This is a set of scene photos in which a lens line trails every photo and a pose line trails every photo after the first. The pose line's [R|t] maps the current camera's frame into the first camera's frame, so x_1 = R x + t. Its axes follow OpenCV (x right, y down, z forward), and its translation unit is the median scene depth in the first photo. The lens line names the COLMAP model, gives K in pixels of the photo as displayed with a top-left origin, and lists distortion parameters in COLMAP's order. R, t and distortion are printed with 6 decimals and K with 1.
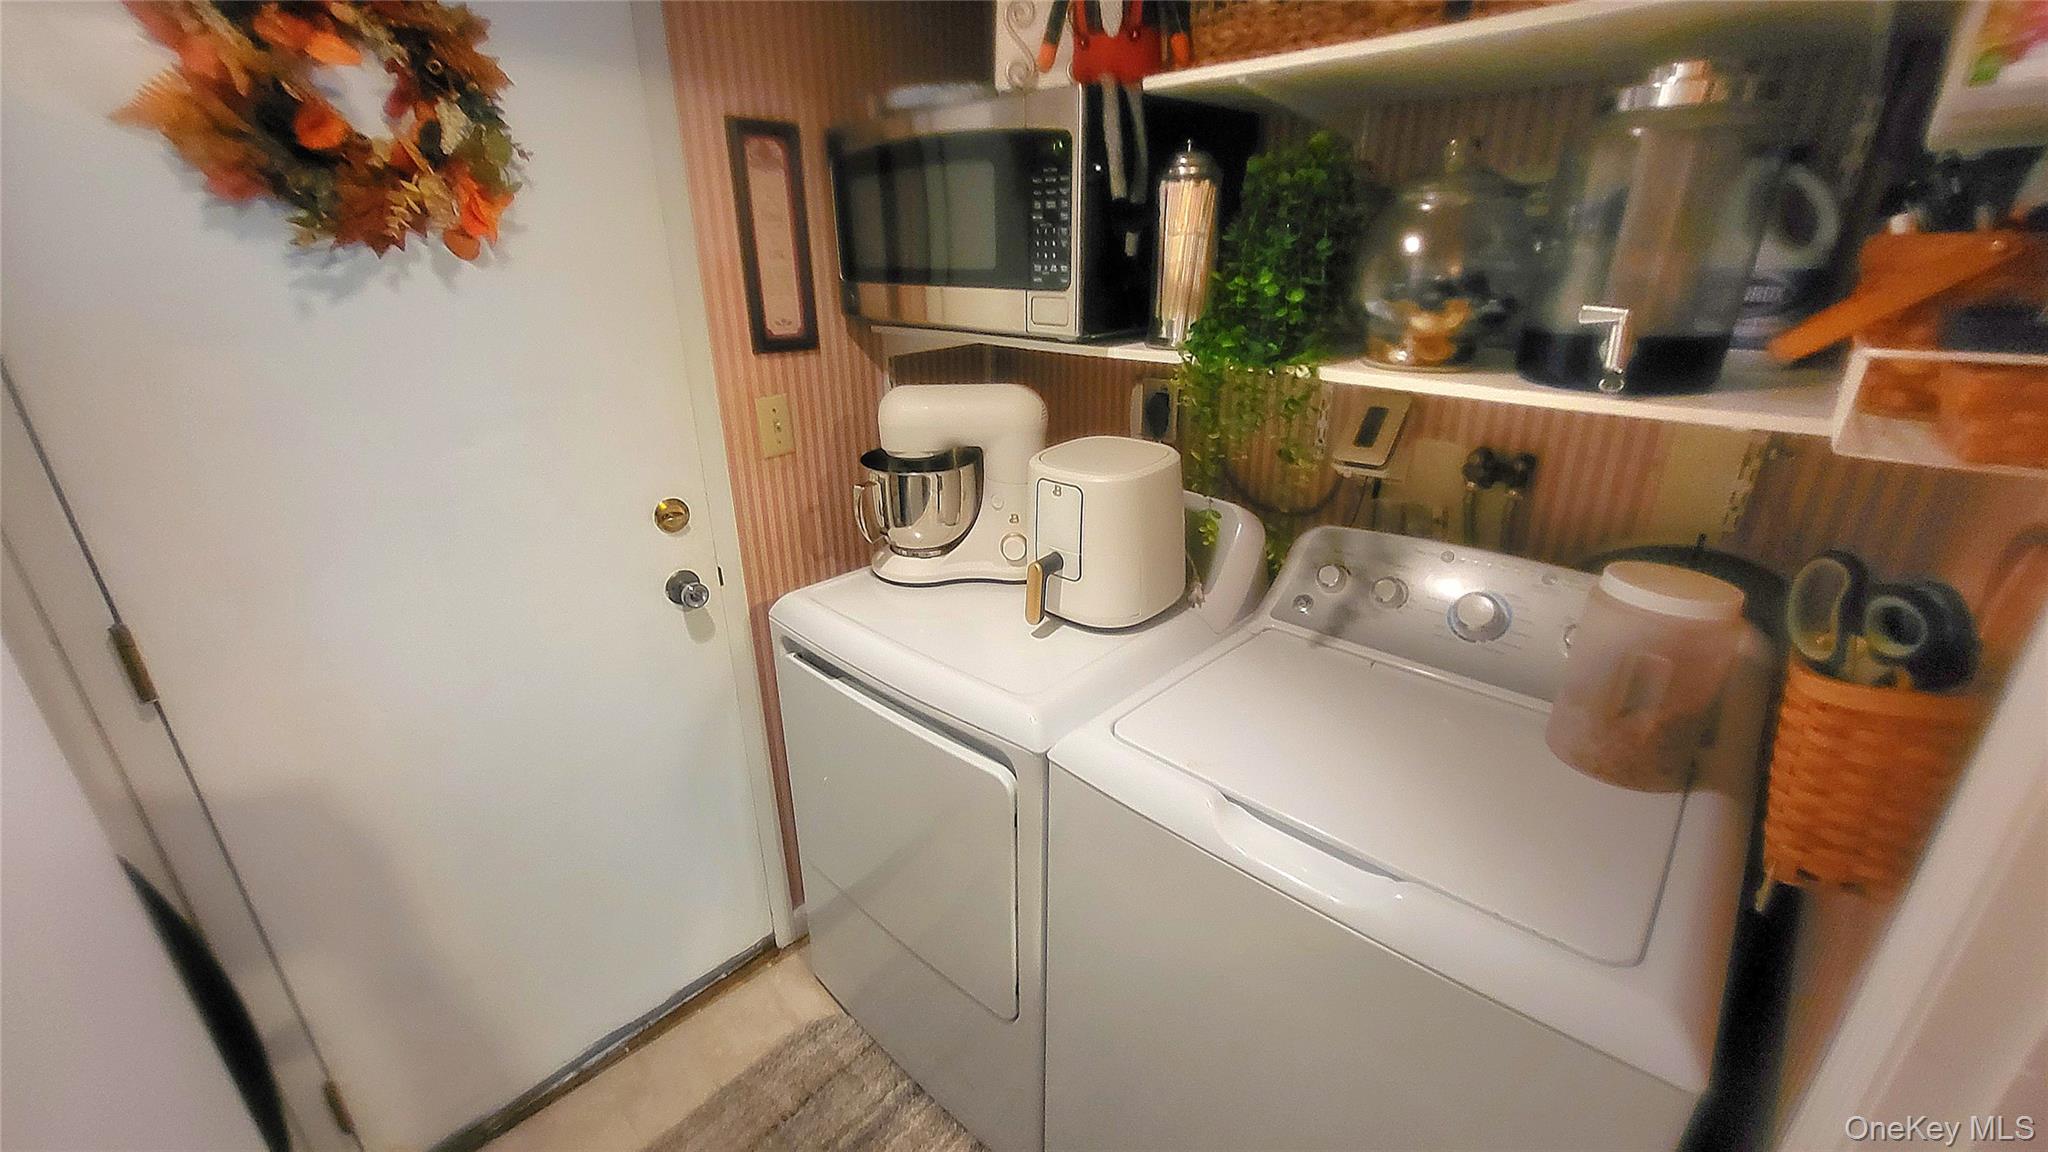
lens RADIAL K [[805.1, 0, 1012.0], [0, 805.1, 577.9], [0, 0, 1]] dist [-0.000014, -0.000082]
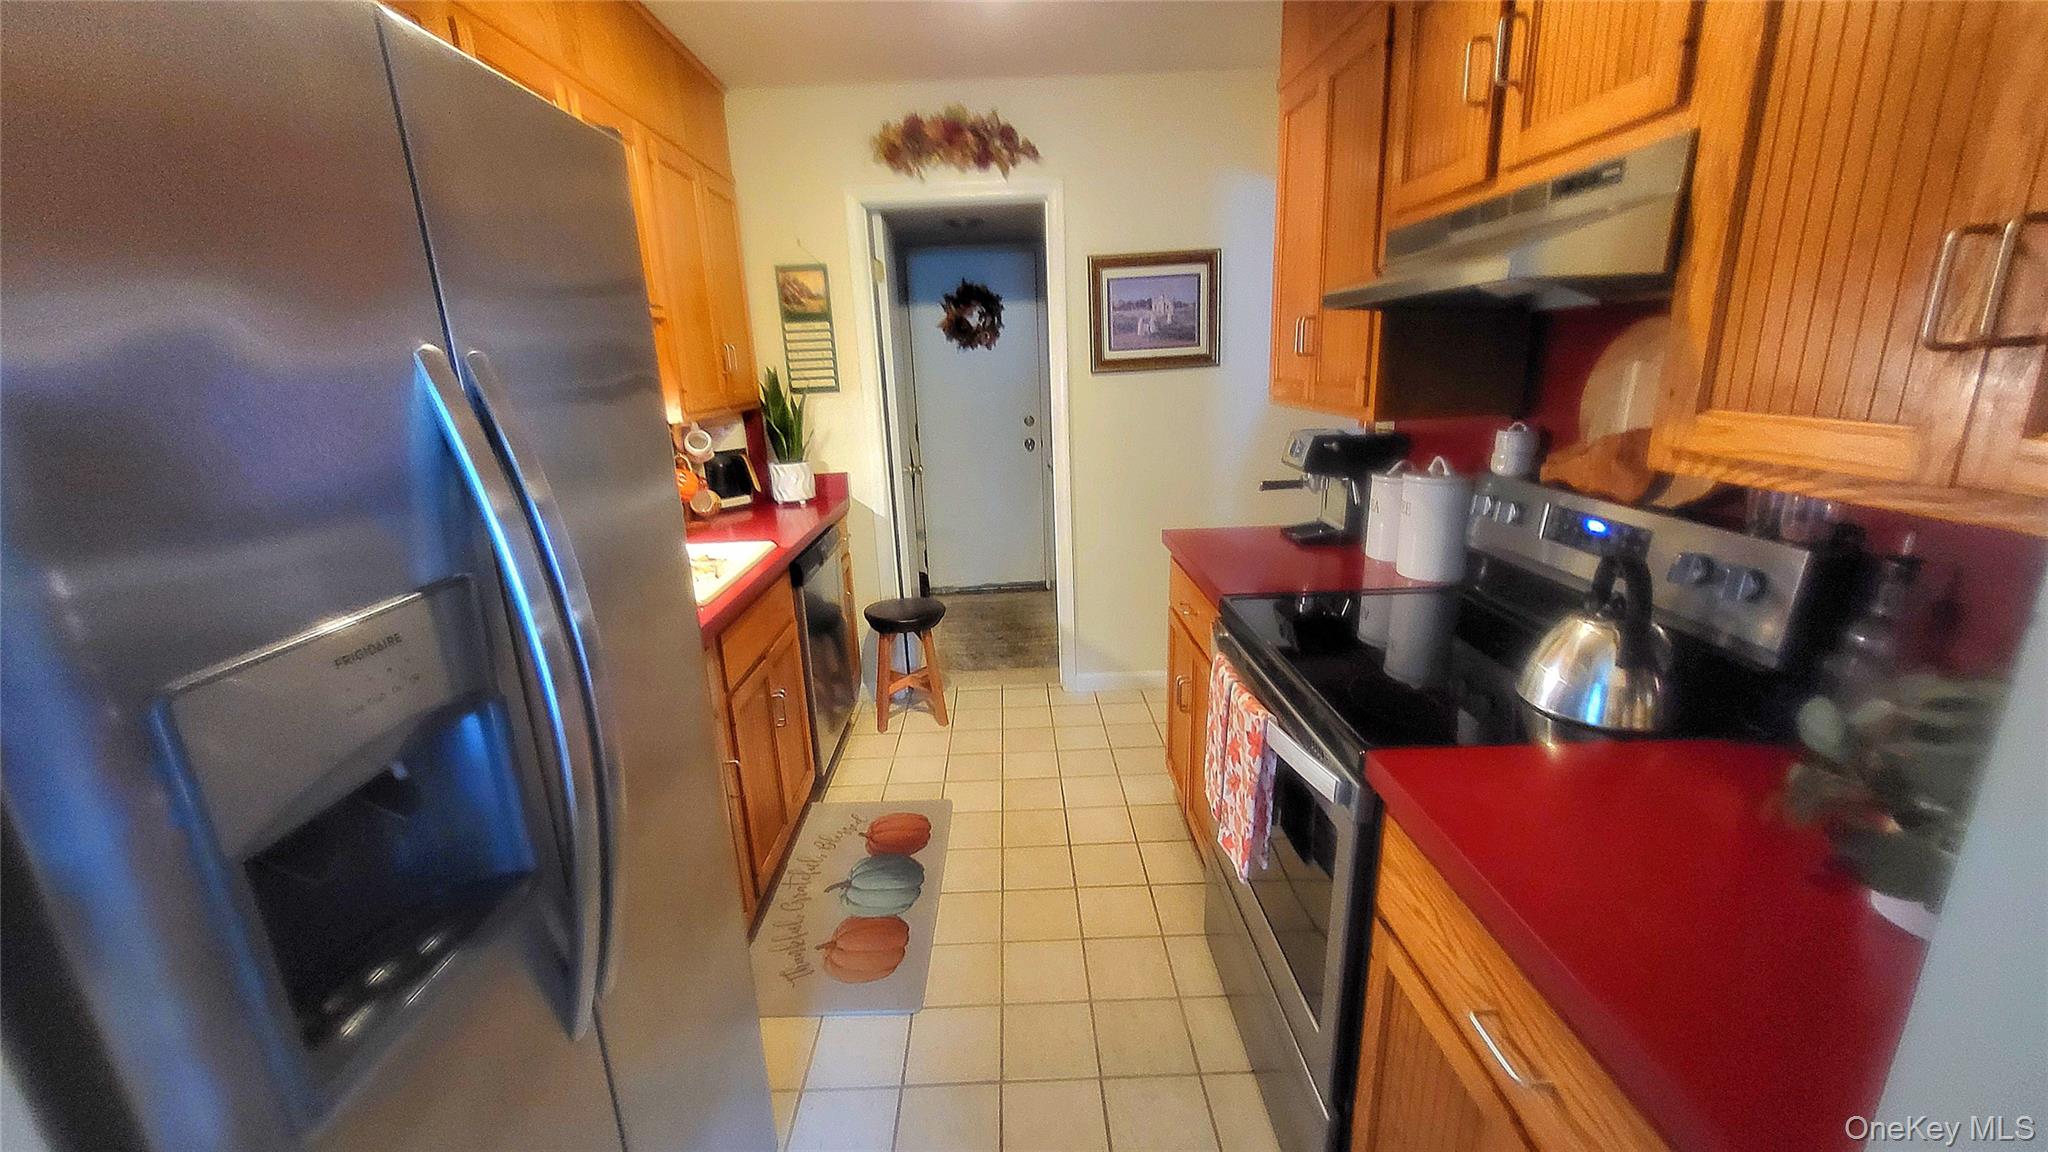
lens RADIAL K [[805.1, 0, 1012.0], [0, 805.1, 577.9], [0, 0, 1]] dist [-0.000014, -0.000082]
pose [[0.842190, 0.114306, -0.526925, 1.904509], [-0.163773, 0.985329, -0.048013, 1.032951], [0.513706, 0.126732, 0.848555, -2.533360]]
